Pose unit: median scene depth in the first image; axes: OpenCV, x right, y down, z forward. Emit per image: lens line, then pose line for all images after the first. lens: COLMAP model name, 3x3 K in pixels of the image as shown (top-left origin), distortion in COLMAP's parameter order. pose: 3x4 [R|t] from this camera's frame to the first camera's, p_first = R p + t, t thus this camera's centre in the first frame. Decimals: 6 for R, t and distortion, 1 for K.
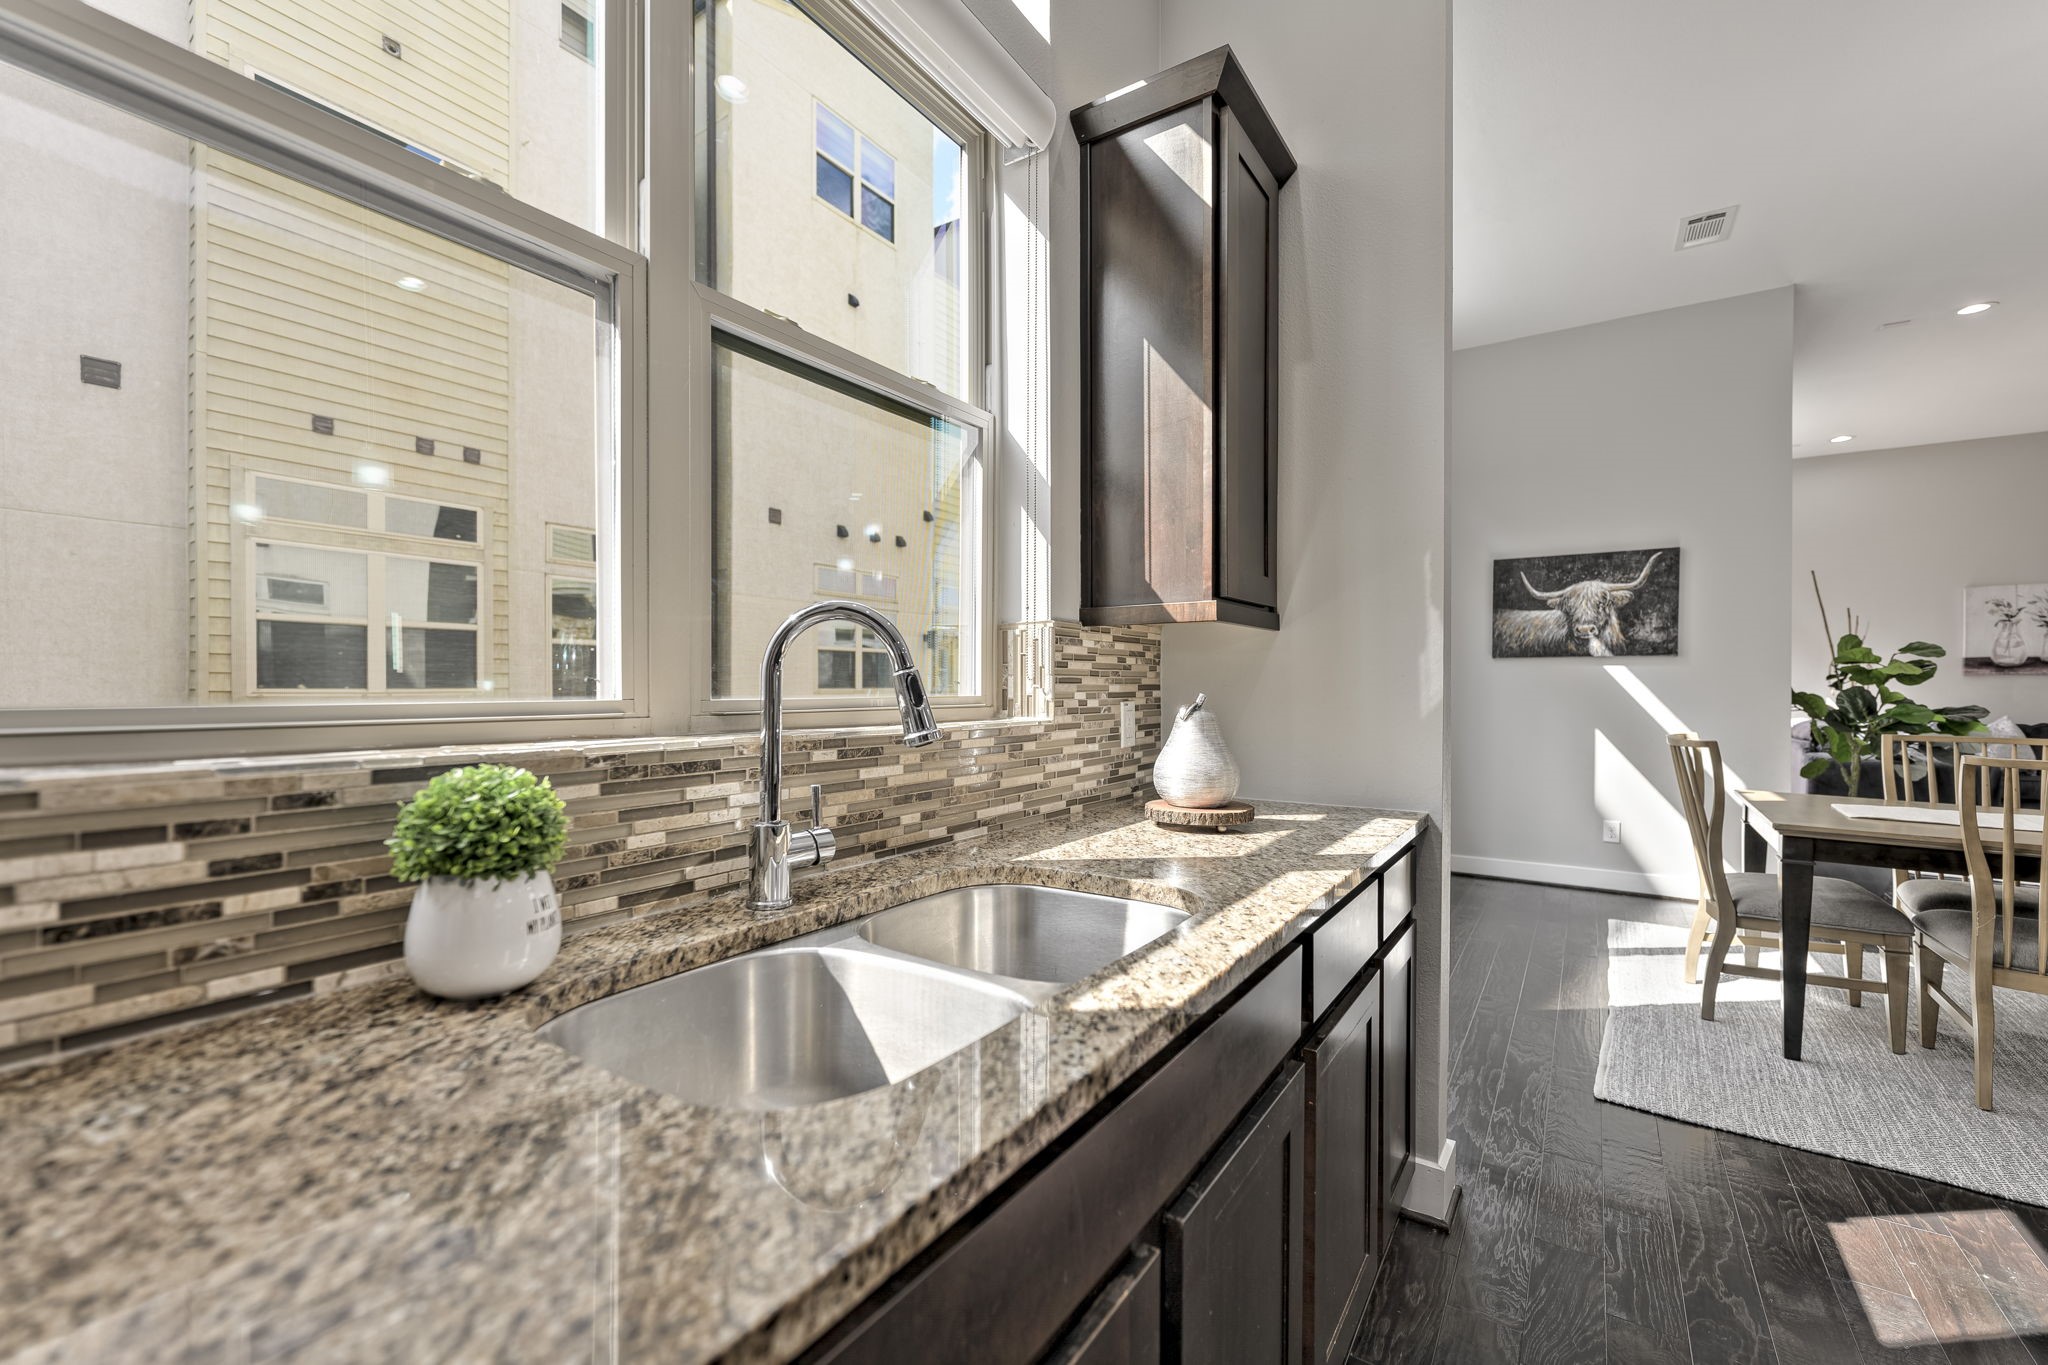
lens RADIAL K [[840.5, 0, 1022.6], [0, 840.5, 687.1], [0, 0, 1]] dist [-0.003649, 0.001259]
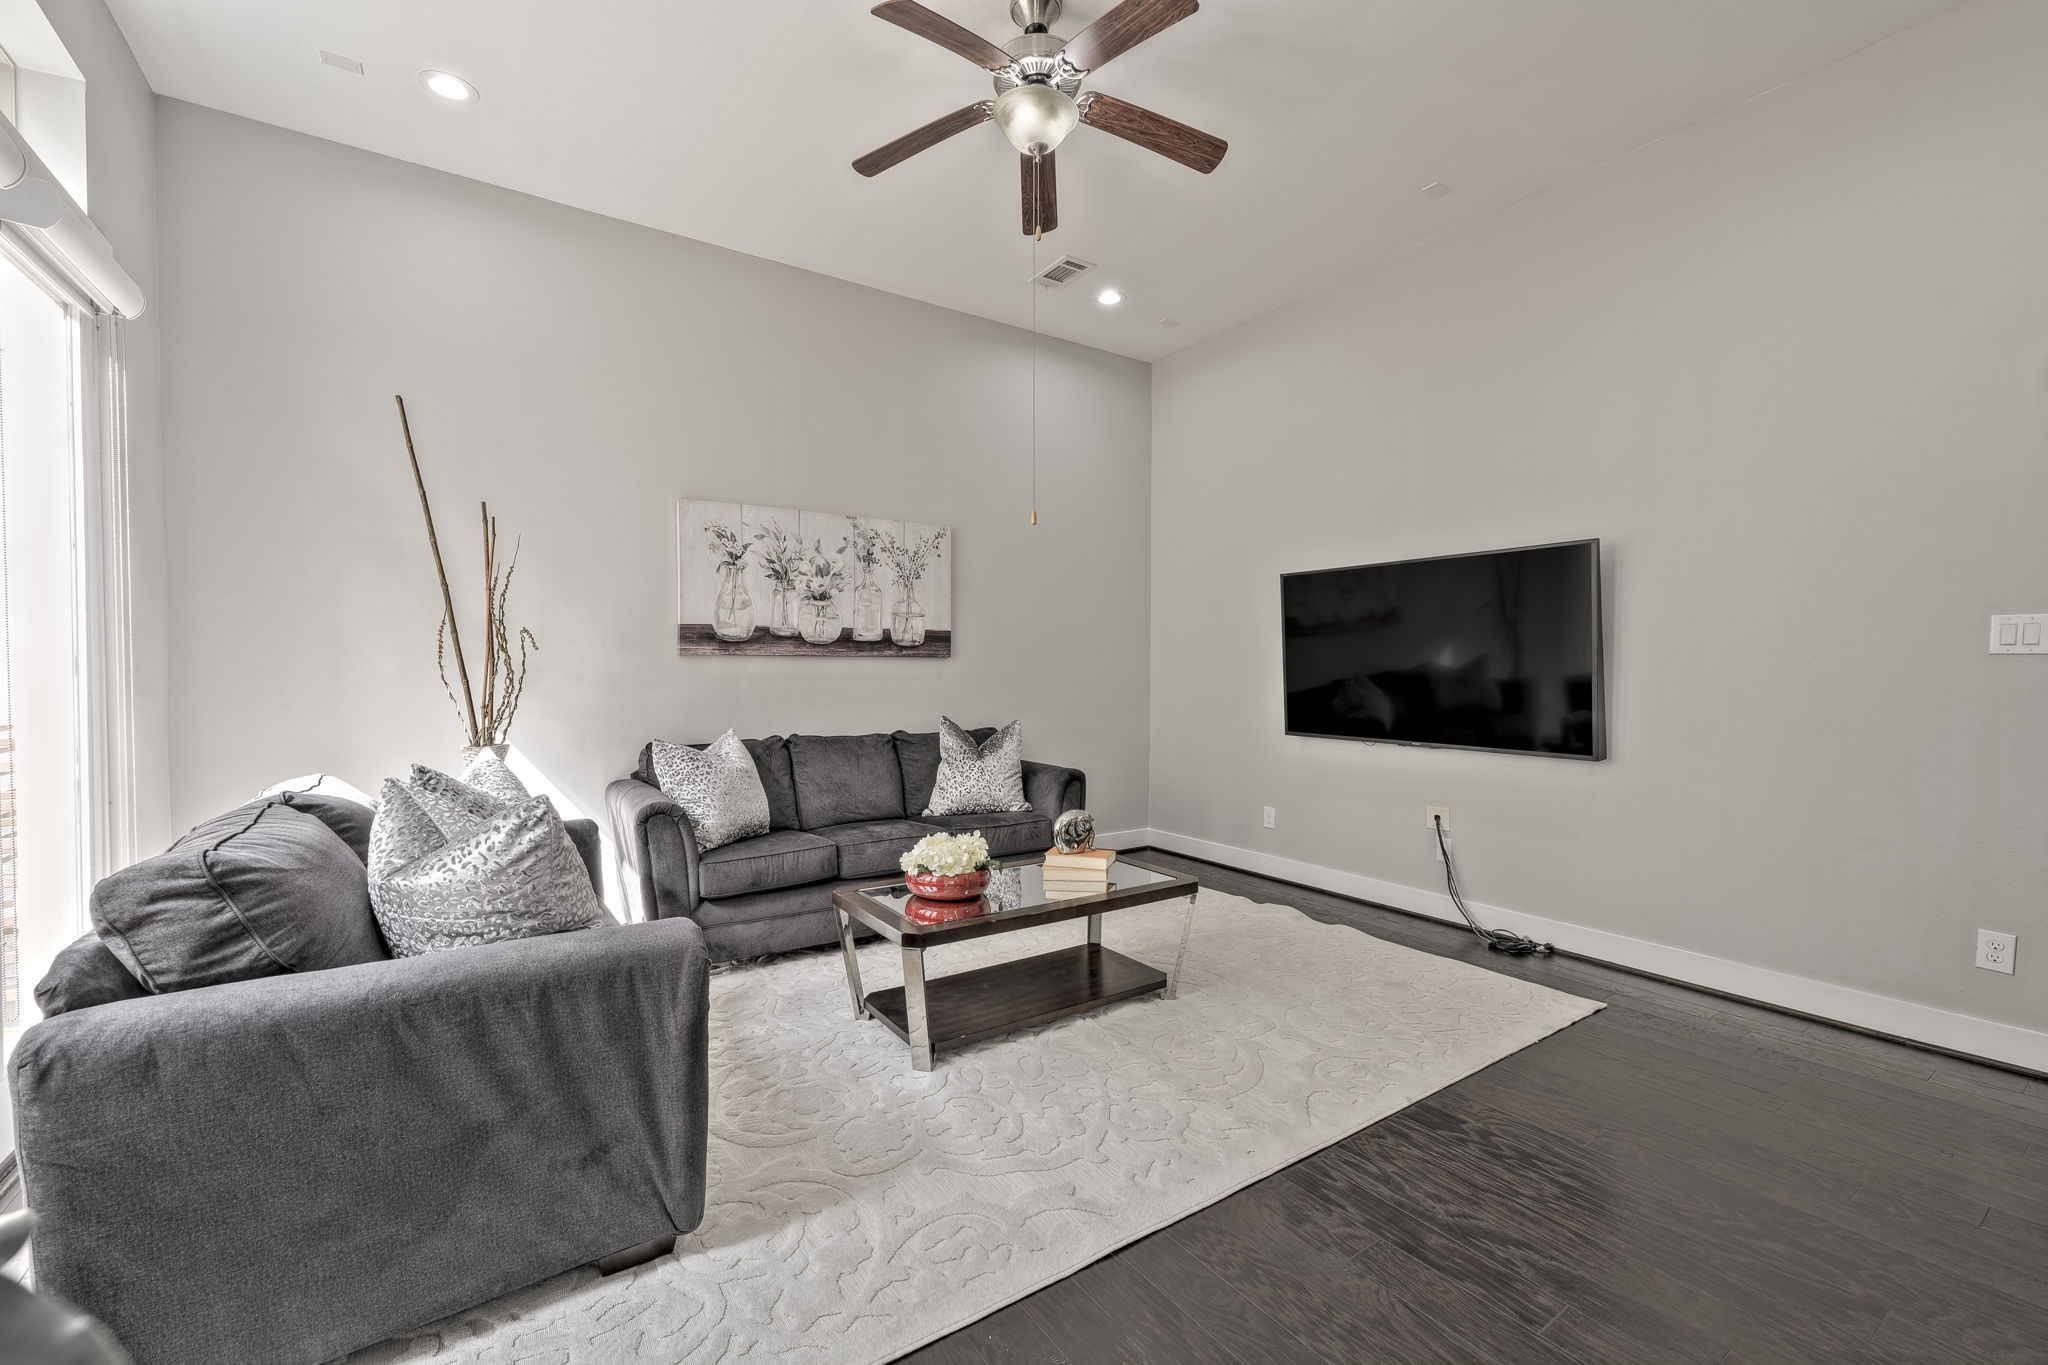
lens RADIAL K [[840.5, 0, 1016.8], [0, 840.5, 688.7], [0, 0, 1]] dist [-0.003649, 0.001259]
pose [[0.385421, -0.023363, 0.922445, 1.099545], [0.006279, 0.999723, 0.022696, -0.005720], [-0.922719, -0.002956, 0.385461, 0.915483]]
